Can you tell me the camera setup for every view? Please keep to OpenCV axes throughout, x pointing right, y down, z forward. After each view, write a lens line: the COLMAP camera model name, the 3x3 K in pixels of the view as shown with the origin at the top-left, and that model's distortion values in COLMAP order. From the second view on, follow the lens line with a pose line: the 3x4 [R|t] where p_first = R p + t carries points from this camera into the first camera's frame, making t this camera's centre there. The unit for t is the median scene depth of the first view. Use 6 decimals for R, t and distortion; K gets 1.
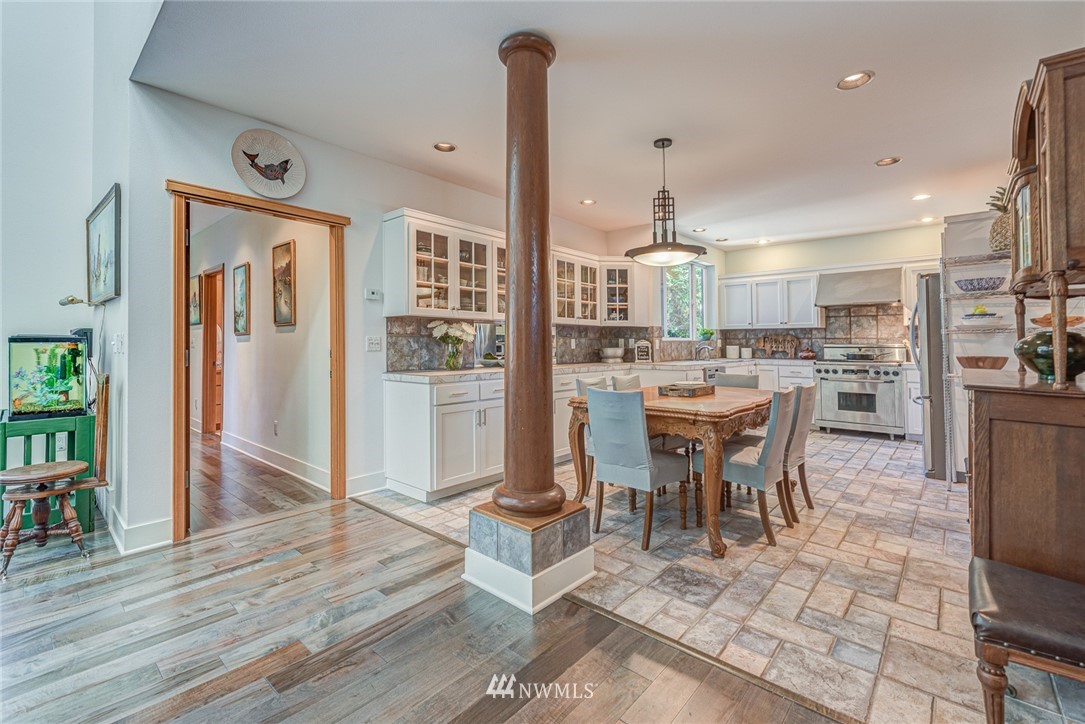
lens RADIAL K [[475.5, 0, 546.7], [0, 475.5, 313.5], [0, 0, 1]] dist [0.000109, 0.000274]
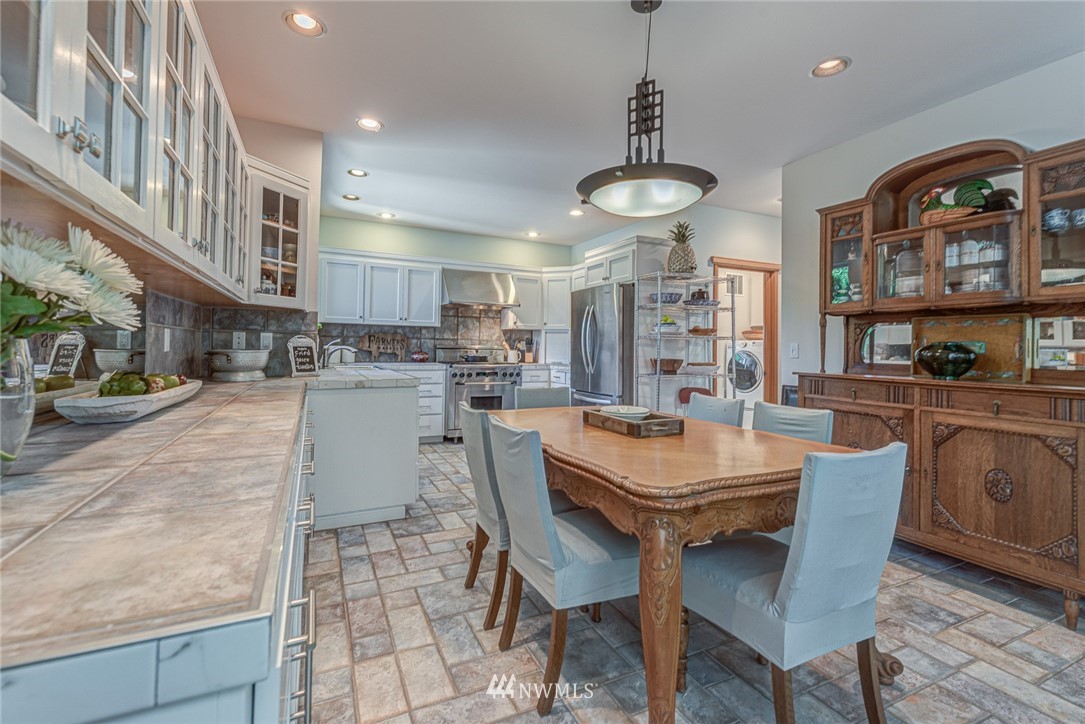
lens RADIAL K [[469.2, 0, 534.1], [0, 469.2, 344.3], [0, 0, 1]] dist [-0.001475, -0.000468]
pose [[0.408729, 0.011263, 0.912586, -0.185992], [-0.075002, 0.996956, 0.021287, 0.034271], [-0.909569, -0.077146, 0.408330, 0.533403]]
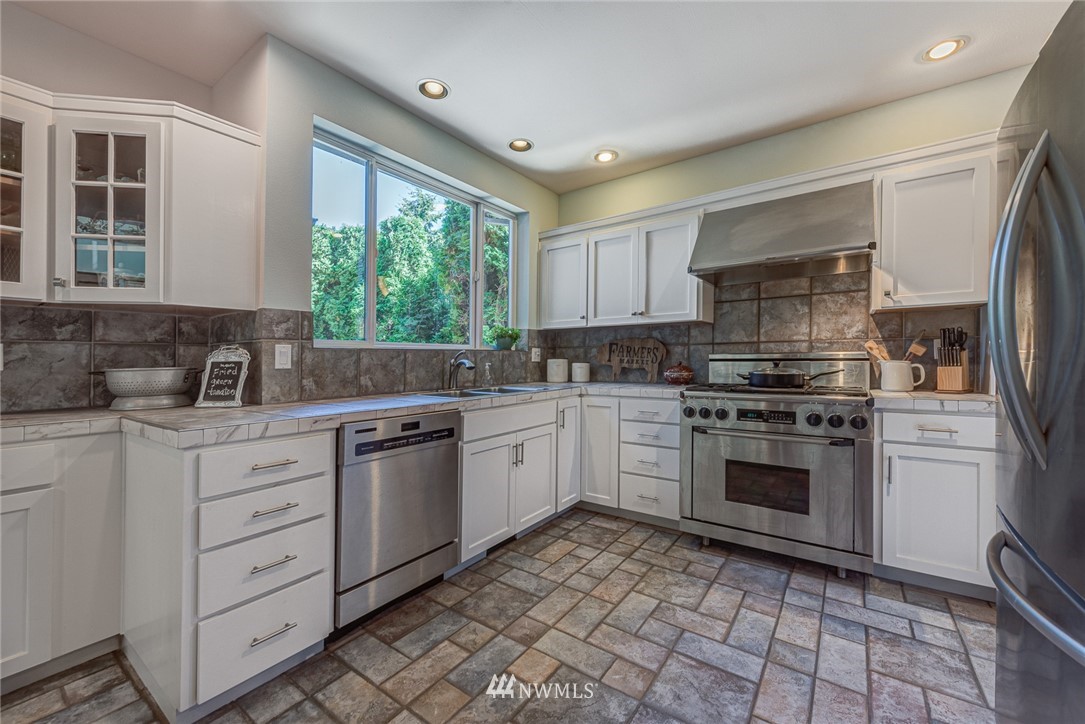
lens RADIAL K [[426.3, 0, 545.1], [0, 426.3, 365.3], [0, 0, 1]] dist [0.002328, 0.000080]
pose [[0.995198, -0.010710, 0.097297, 0.417887], [0.003336, 0.997129, 0.075643, 0.047113], [-0.097828, -0.074955, 0.992377, 0.645591]]
